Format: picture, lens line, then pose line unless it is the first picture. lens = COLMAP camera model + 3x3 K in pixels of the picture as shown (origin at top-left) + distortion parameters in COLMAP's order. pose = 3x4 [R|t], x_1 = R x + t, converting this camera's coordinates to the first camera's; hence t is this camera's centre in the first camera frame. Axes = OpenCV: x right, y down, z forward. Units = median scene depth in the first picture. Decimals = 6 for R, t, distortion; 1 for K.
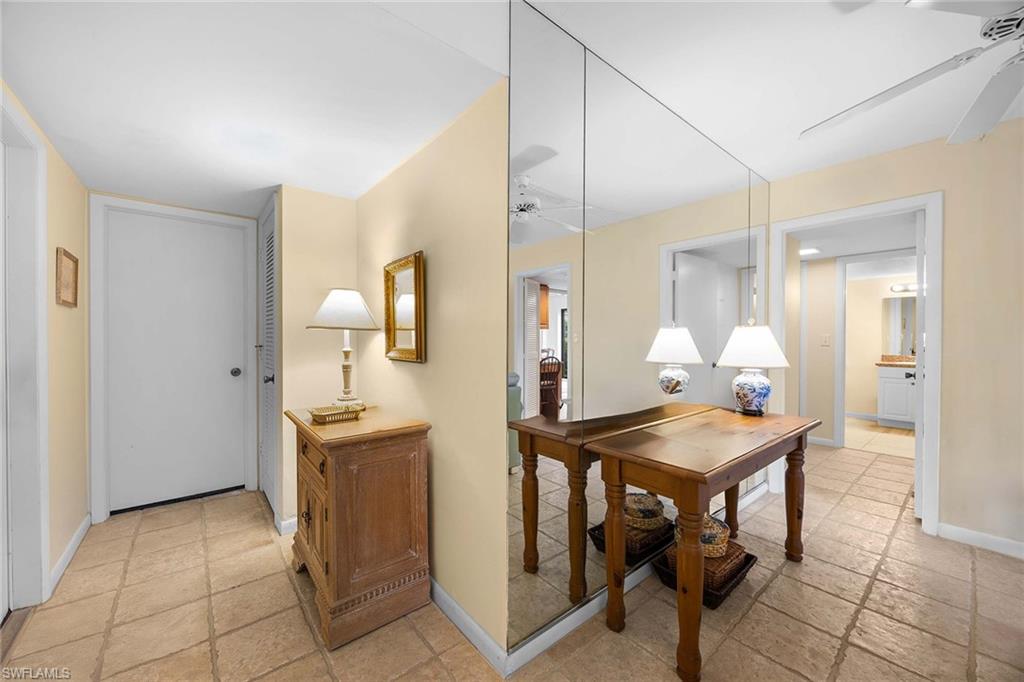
lens RADIAL K [[390.2, 0, 509.4], [0, 390.2, 341.4], [0, 0, 1]] dist [-0.001193, 0.000043]
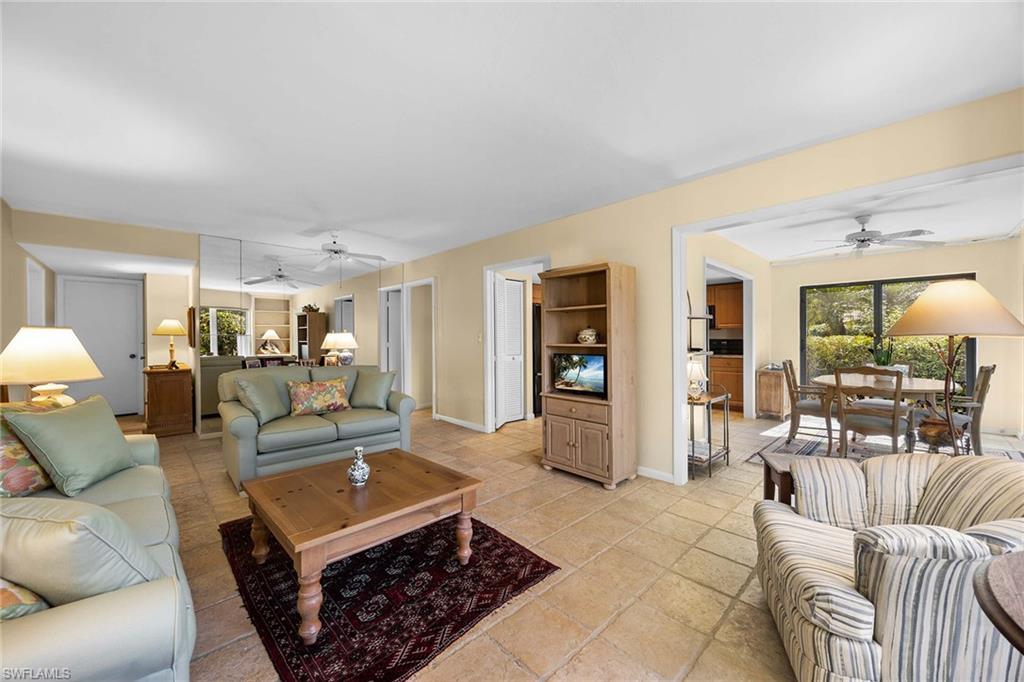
lens RADIAL K [[390.2, 0, 503.2], [0, 390.2, 339.5], [0, 0, 1]] dist [-0.001193, 0.000043]
pose [[0.998129, -0.008802, 0.060500, 1.471287], [0.008963, 0.999957, -0.002402, 0.022363], [-0.060476, 0.002939, 0.998165, -1.517108]]
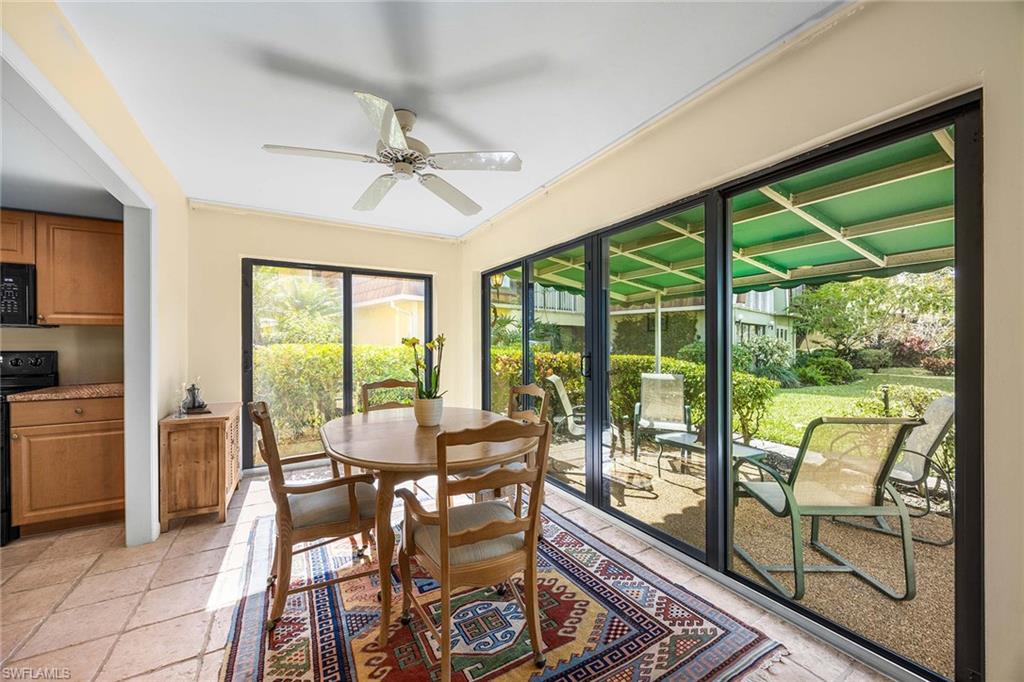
lens RADIAL K [[390.2, 0, 516.1], [0, 390.2, 342.7], [0, 0, 1]] dist [-0.001193, 0.000043]
pose [[0.164431, -0.000857, 0.986388, 2.336420], [0.014190, 0.999898, -0.001497, 0.023090], [-0.986286, 0.014243, 0.164427, -0.274135]]
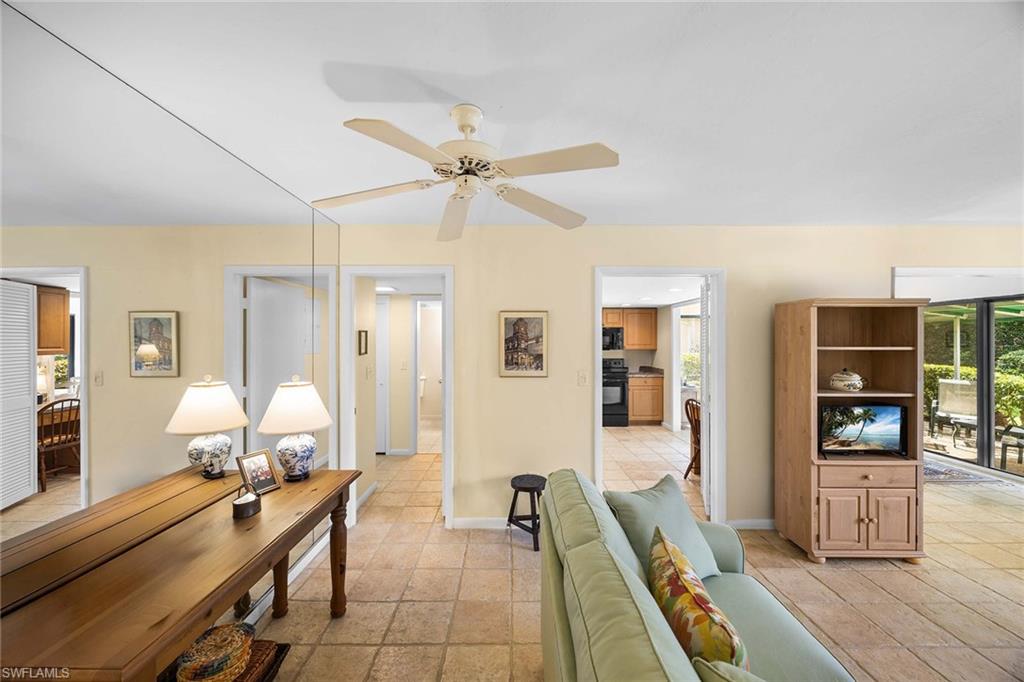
lens RADIAL K [[390.2, 0, 512.5], [0, 390.2, 340.9], [0, 0, 1]] dist [-0.001193, 0.000043]
pose [[0.637797, -0.010011, 0.770139, 0.236315], [0.014190, 0.999899, 0.001245, -0.138790], [-0.770074, 0.010134, 0.637875, 0.001930]]
